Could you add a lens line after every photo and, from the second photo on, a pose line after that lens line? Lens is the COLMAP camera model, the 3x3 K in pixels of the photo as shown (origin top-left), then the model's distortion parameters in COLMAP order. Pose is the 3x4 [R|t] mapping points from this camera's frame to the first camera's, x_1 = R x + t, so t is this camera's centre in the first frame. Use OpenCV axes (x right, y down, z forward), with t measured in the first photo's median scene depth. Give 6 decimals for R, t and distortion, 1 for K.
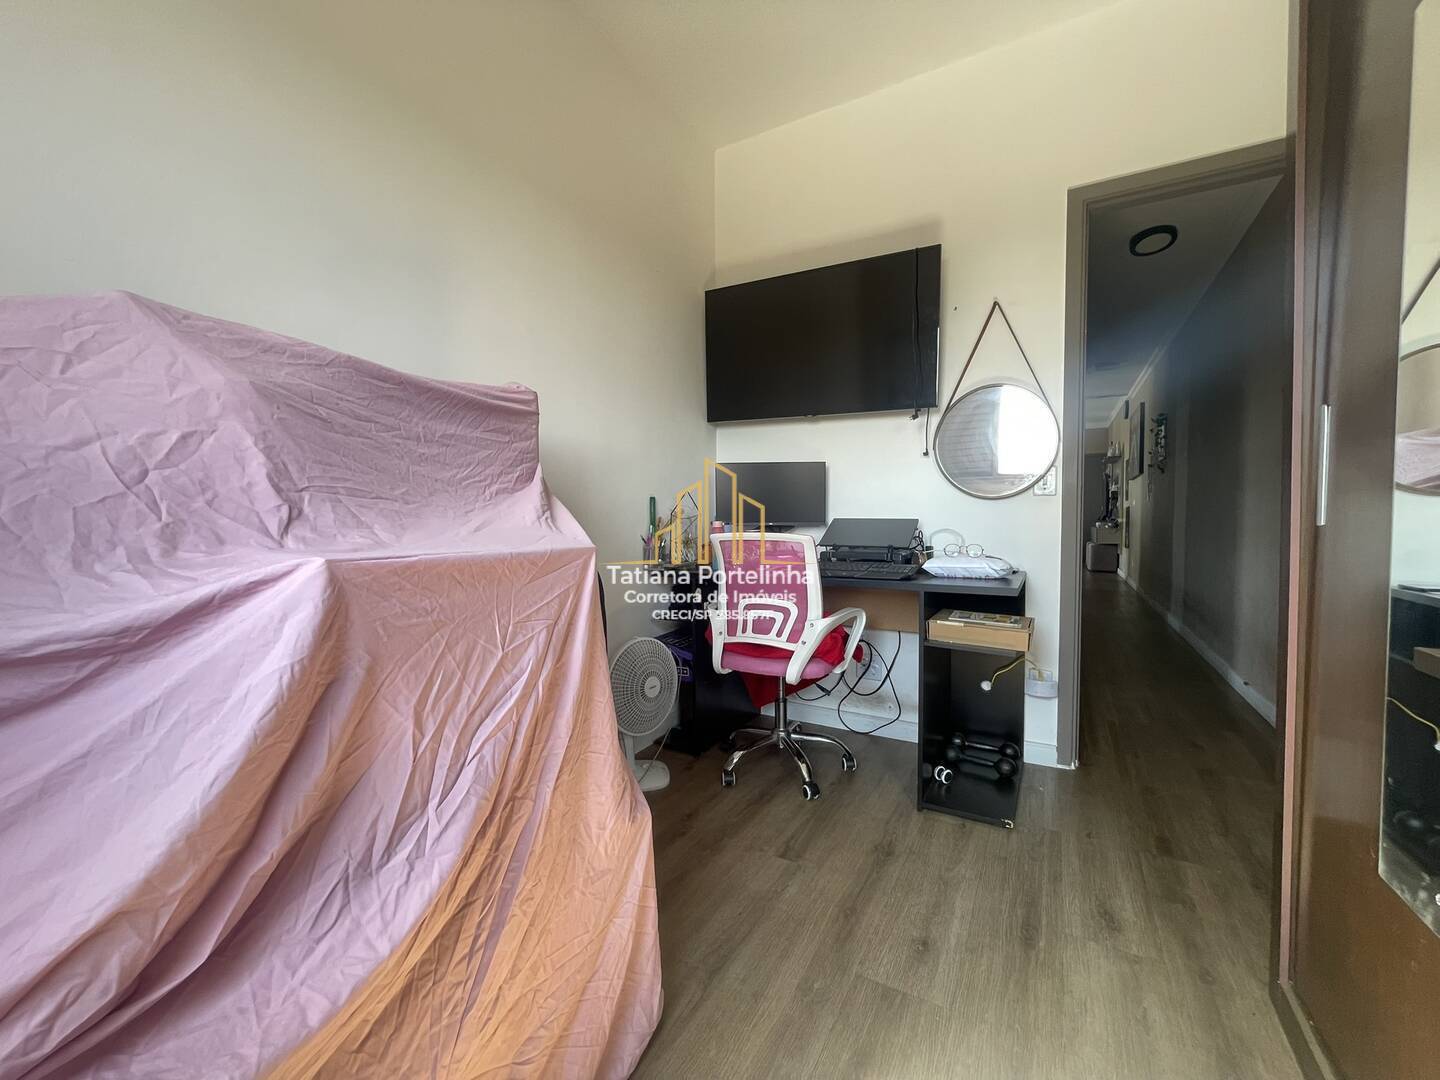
lens RADIAL K [[581.5, 0, 718.0], [0, 581.5, 535.1], [0, 0, 1]] dist [-0.002892, 0.000056]
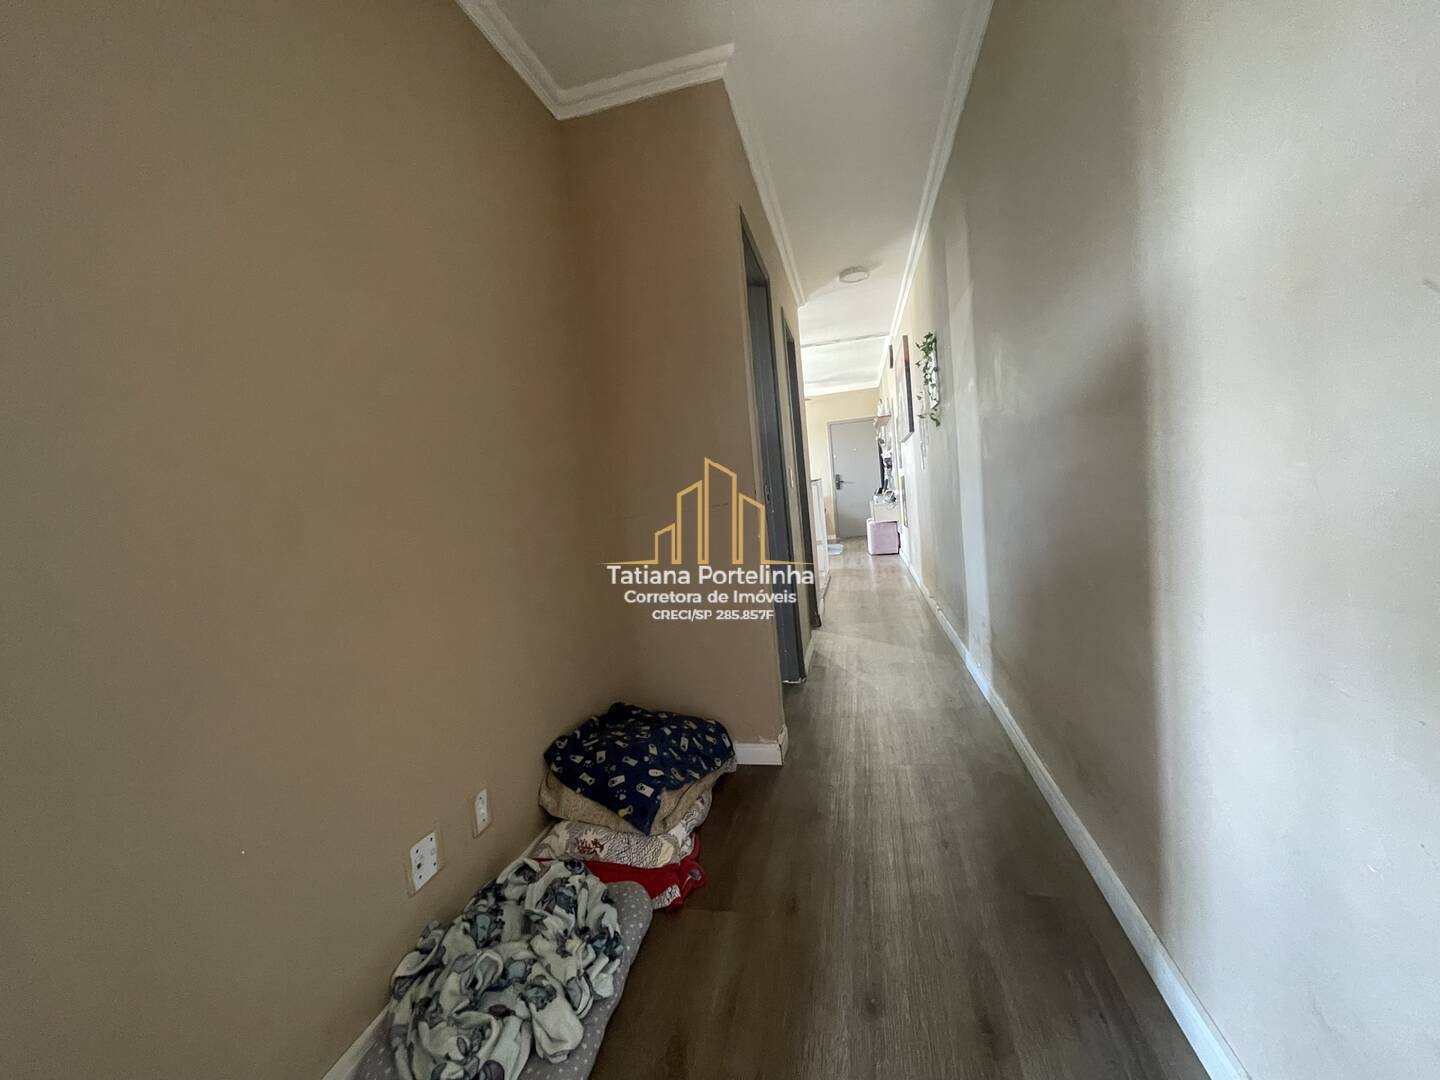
lens RADIAL K [[582.0, 0, 718.3], [0, 582.0, 535.5], [0, 0, 1]] dist [-0.001920, -0.000194]
pose [[0.952660, -0.107090, 0.284553, 0.219122], [0.099930, 0.994206, 0.039606, -0.023916], [-0.287145, -0.009295, 0.957842, 0.292996]]
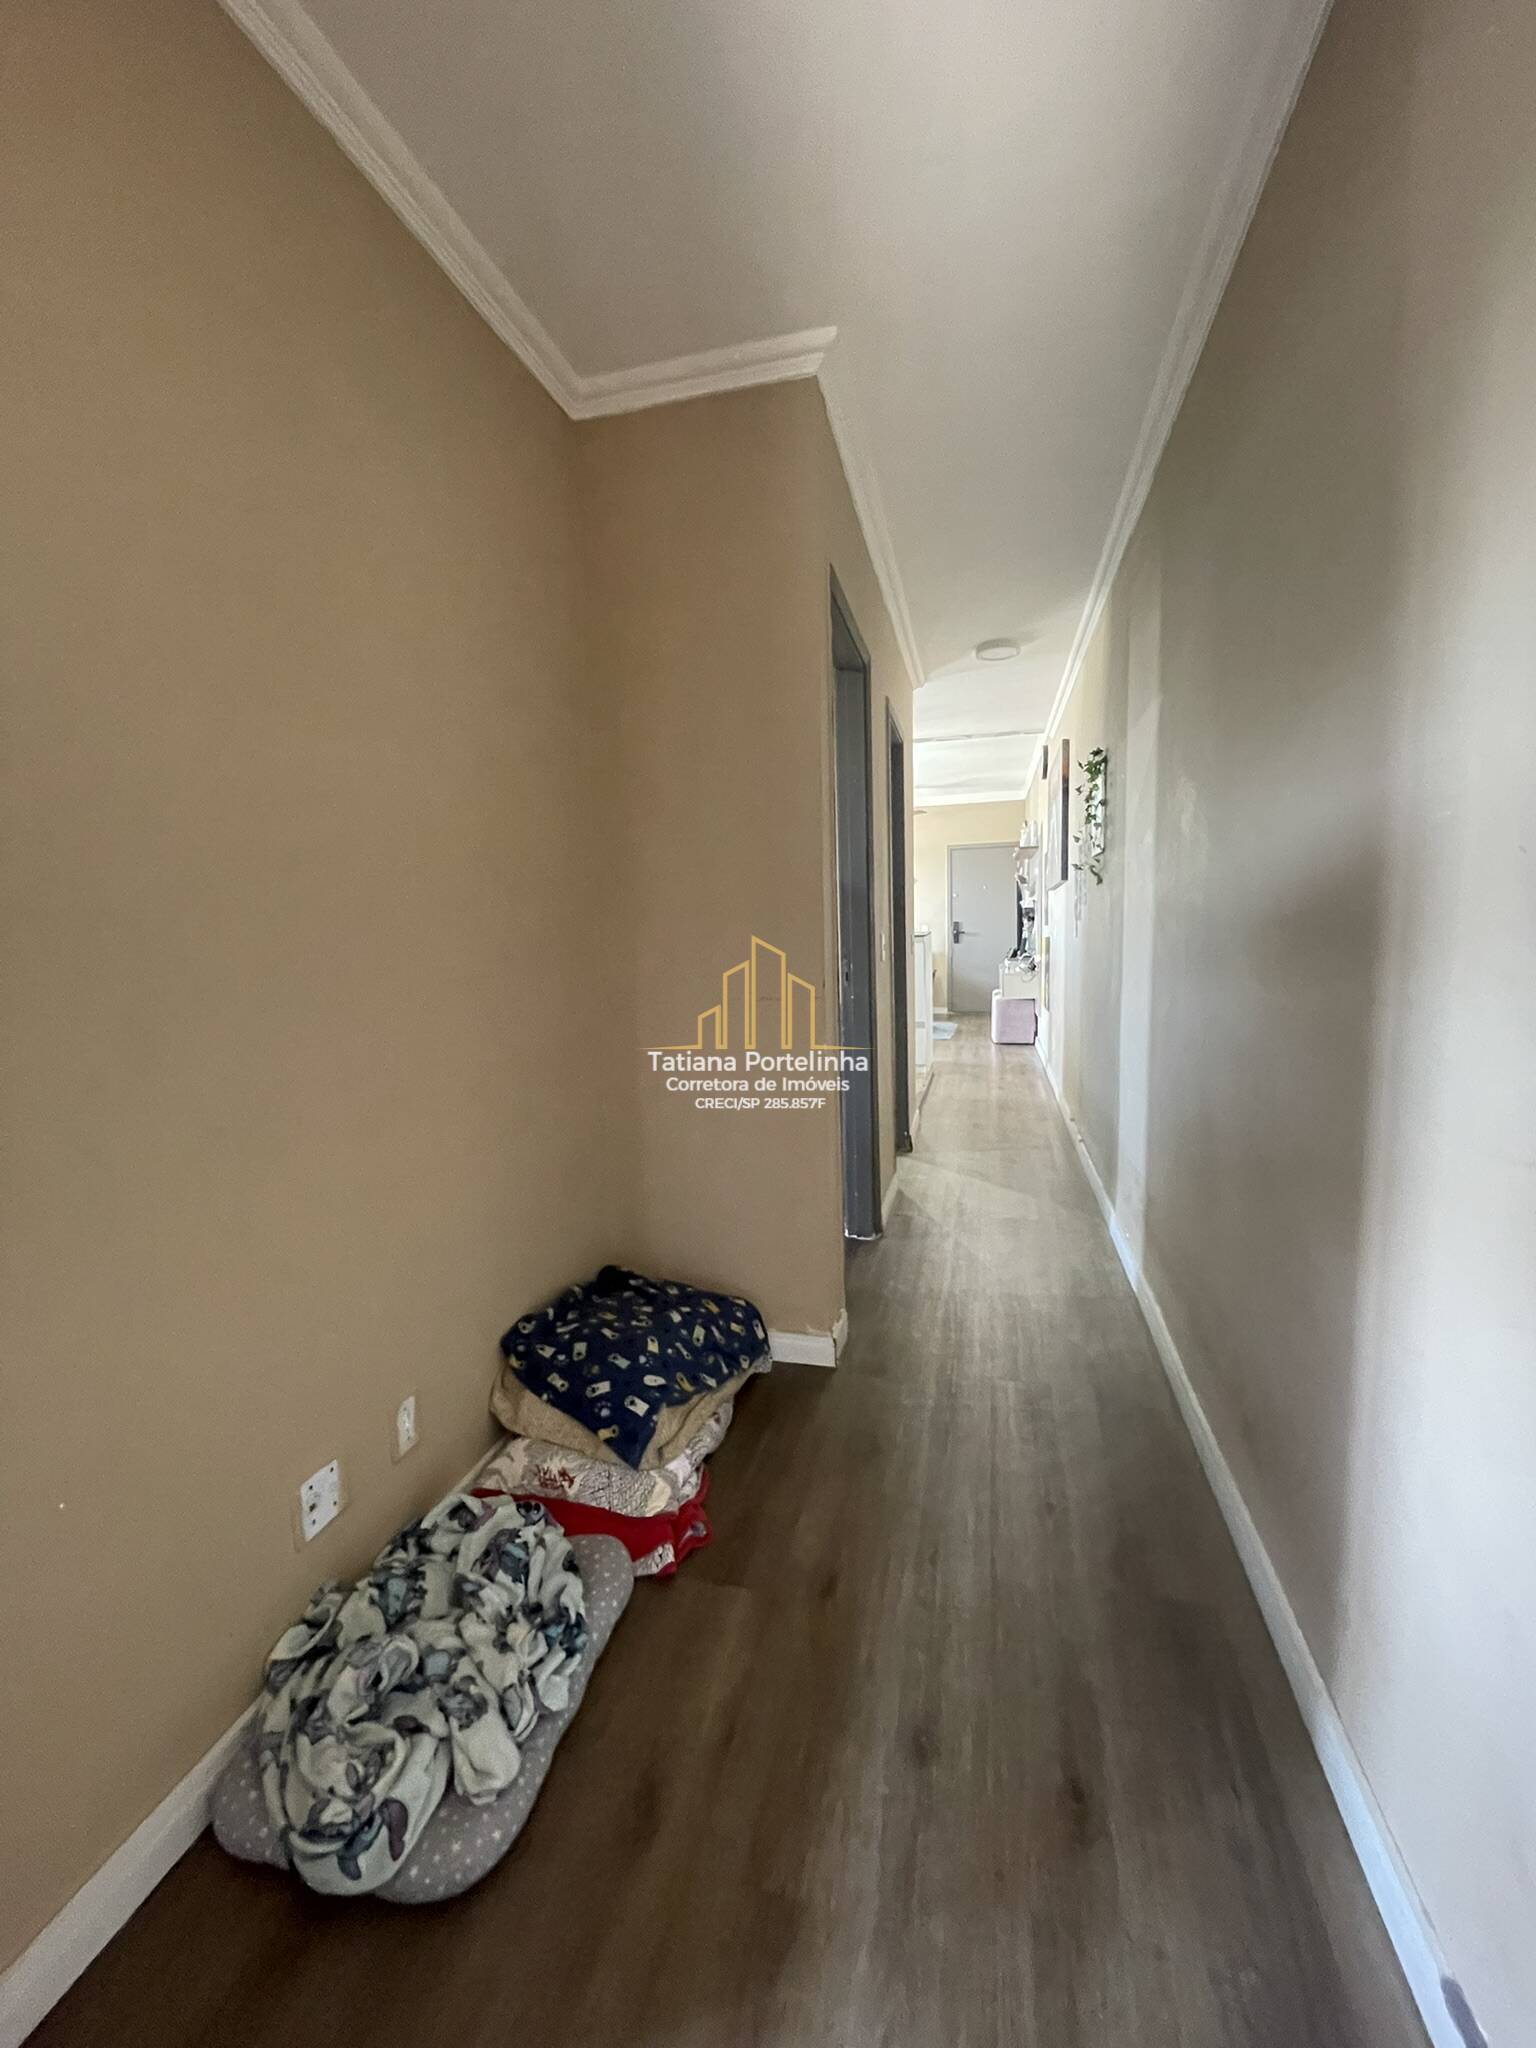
lens RADIAL K [[827.1, 0, 775.8], [0, 827.1, 1022.5], [0, 0, 1]] dist [-0.002892, 0.000056]
pose [[0.960407, -0.055461, 0.273026, 0.224949], [0.034109, 0.996020, 0.082340, -0.040320], [-0.276506, -0.069767, 0.958476, 0.292931]]
